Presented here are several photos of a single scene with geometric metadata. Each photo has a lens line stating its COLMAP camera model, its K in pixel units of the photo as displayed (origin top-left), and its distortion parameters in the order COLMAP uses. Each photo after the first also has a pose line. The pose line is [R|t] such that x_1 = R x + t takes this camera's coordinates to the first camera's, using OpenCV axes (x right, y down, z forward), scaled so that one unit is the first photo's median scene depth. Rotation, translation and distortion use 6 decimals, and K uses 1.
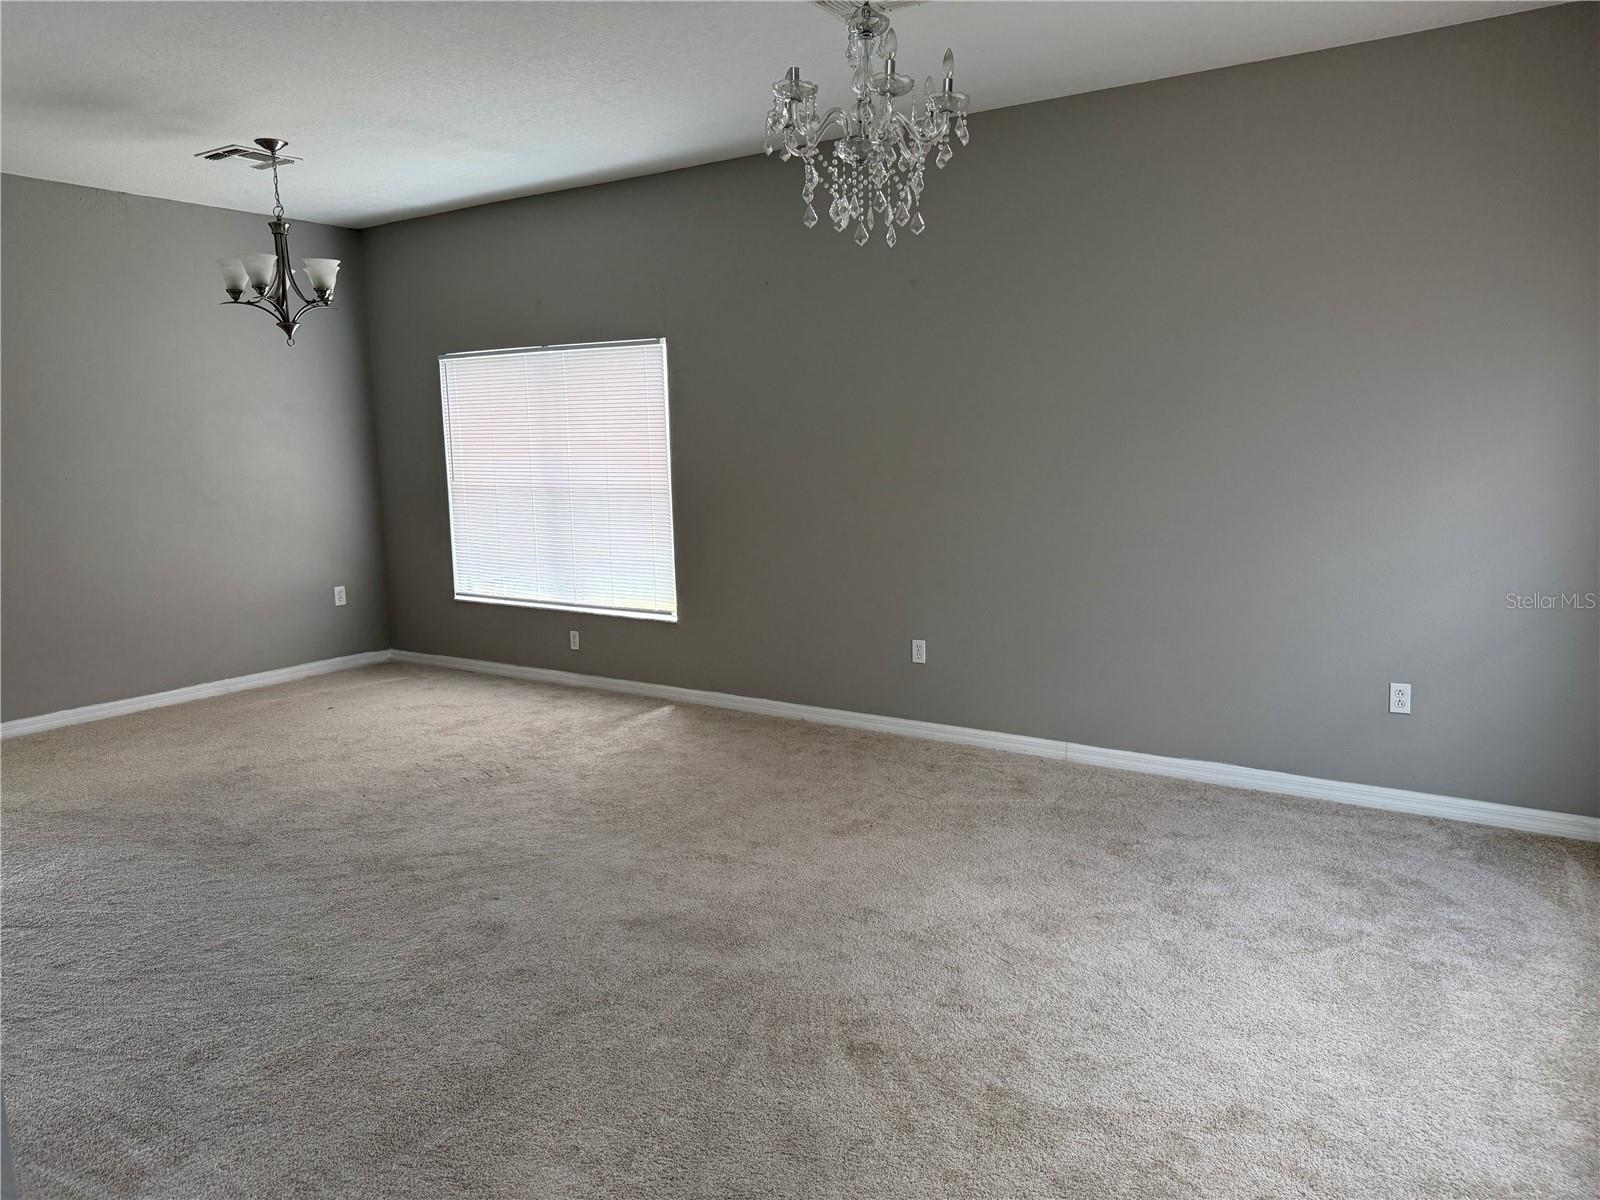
lens RADIAL K [[1117.9, 0, 800.2], [0, 1117.9, 604.0], [0, 0, 1]] dist [0.140692, -0.245166]
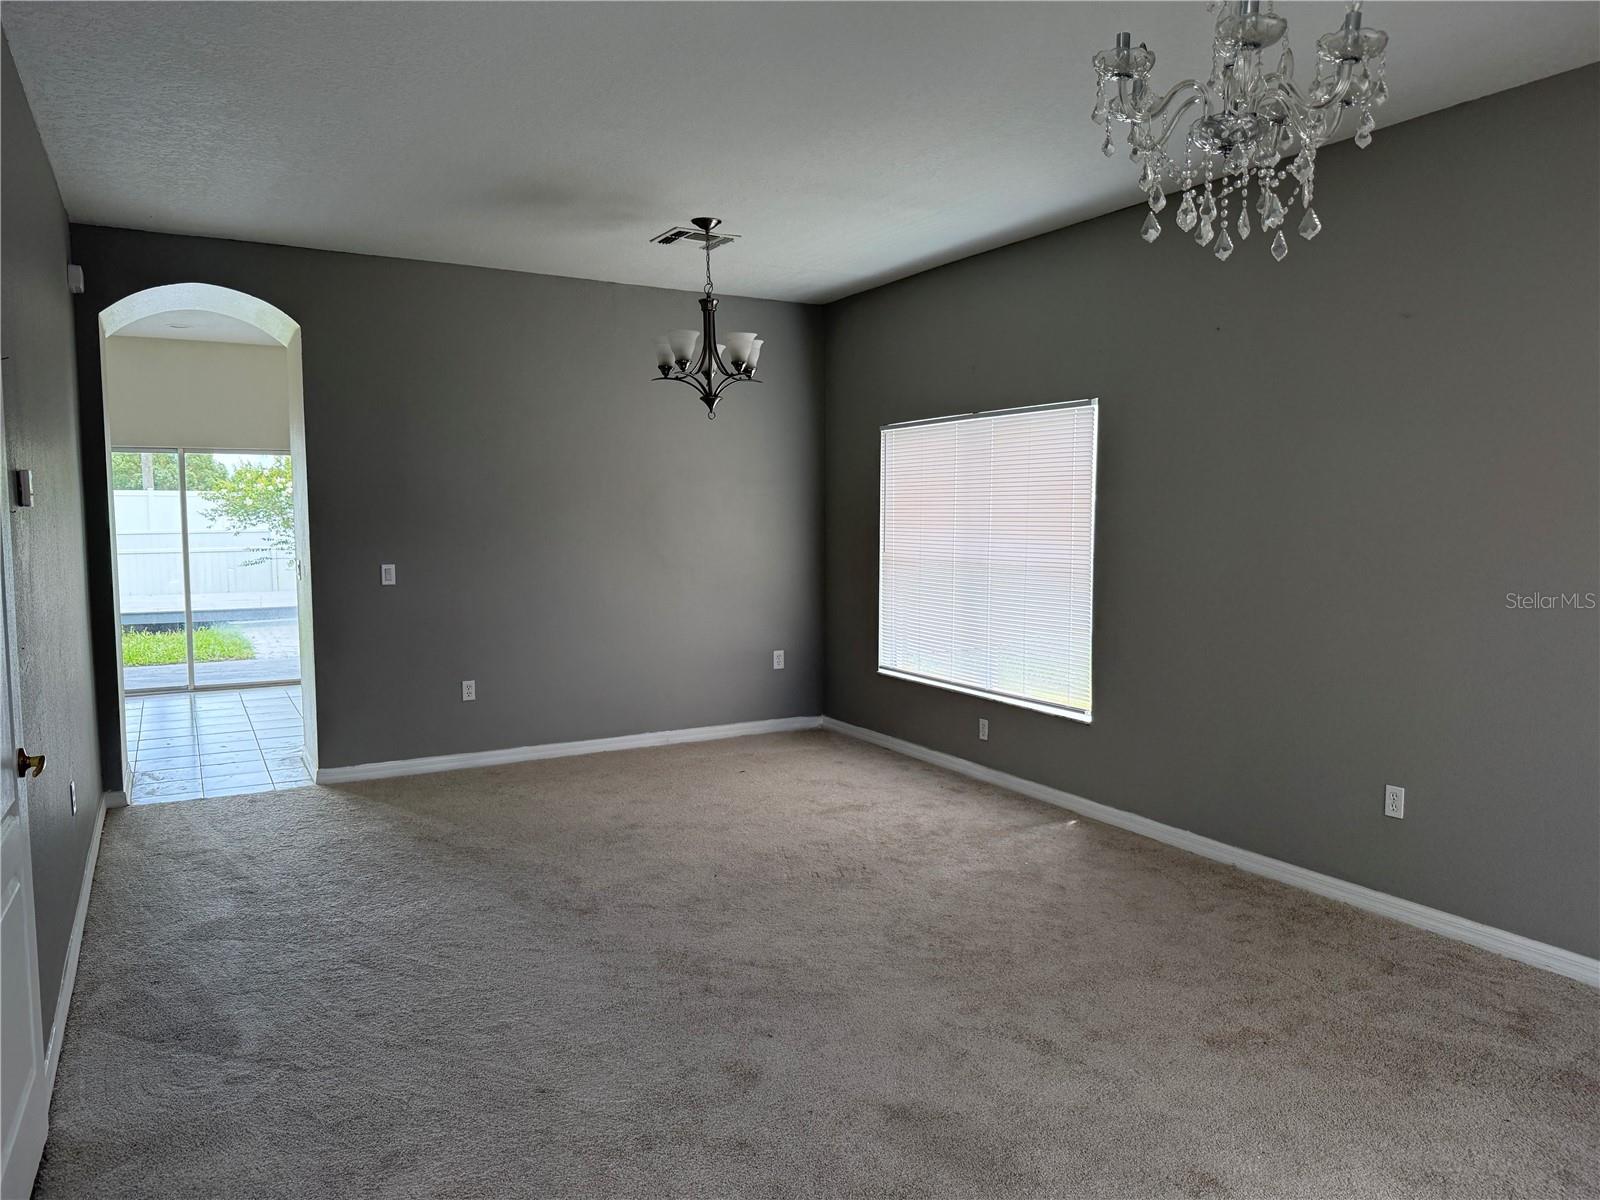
lens RADIAL K [[1117.9, 0, 800.2], [0, 1117.9, 604.0], [0, 0, 1]] dist [0.140692, -0.245166]
pose [[0.892627, 0.055839, -0.447325, 0.100465], [-0.082121, 0.995837, -0.039561, -0.030786], [0.443253, 0.072048, 0.893496, 0.165512]]
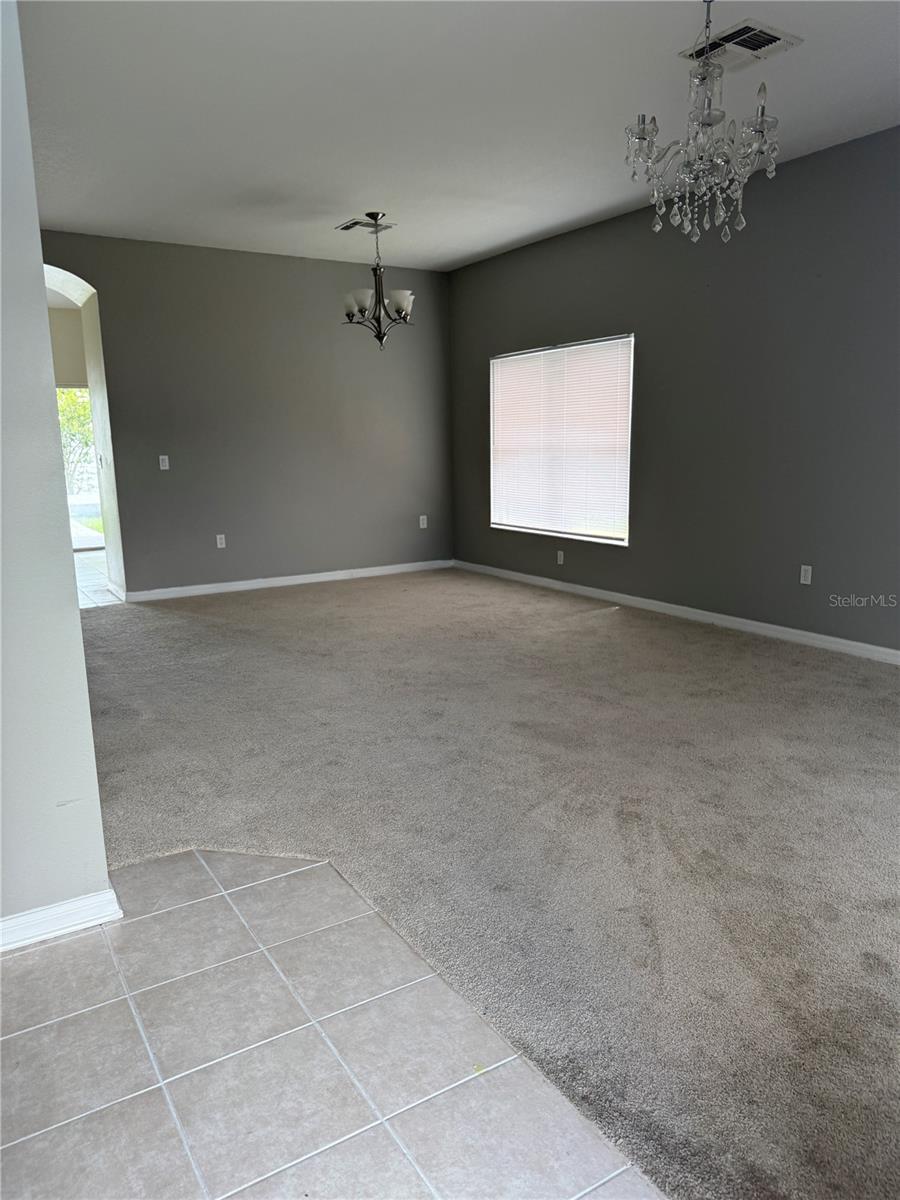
lens RADIAL K [[838.4, 0, 455.7], [0, 838.4, 599.6], [0, 0, 1]] dist [0.140692, -0.245166]
pose [[0.913392, 0.079106, -0.399320, 0.155421], [-0.059163, 0.996318, 0.062045, 0.040007], [0.402758, -0.033047, 0.914710, -0.034780]]
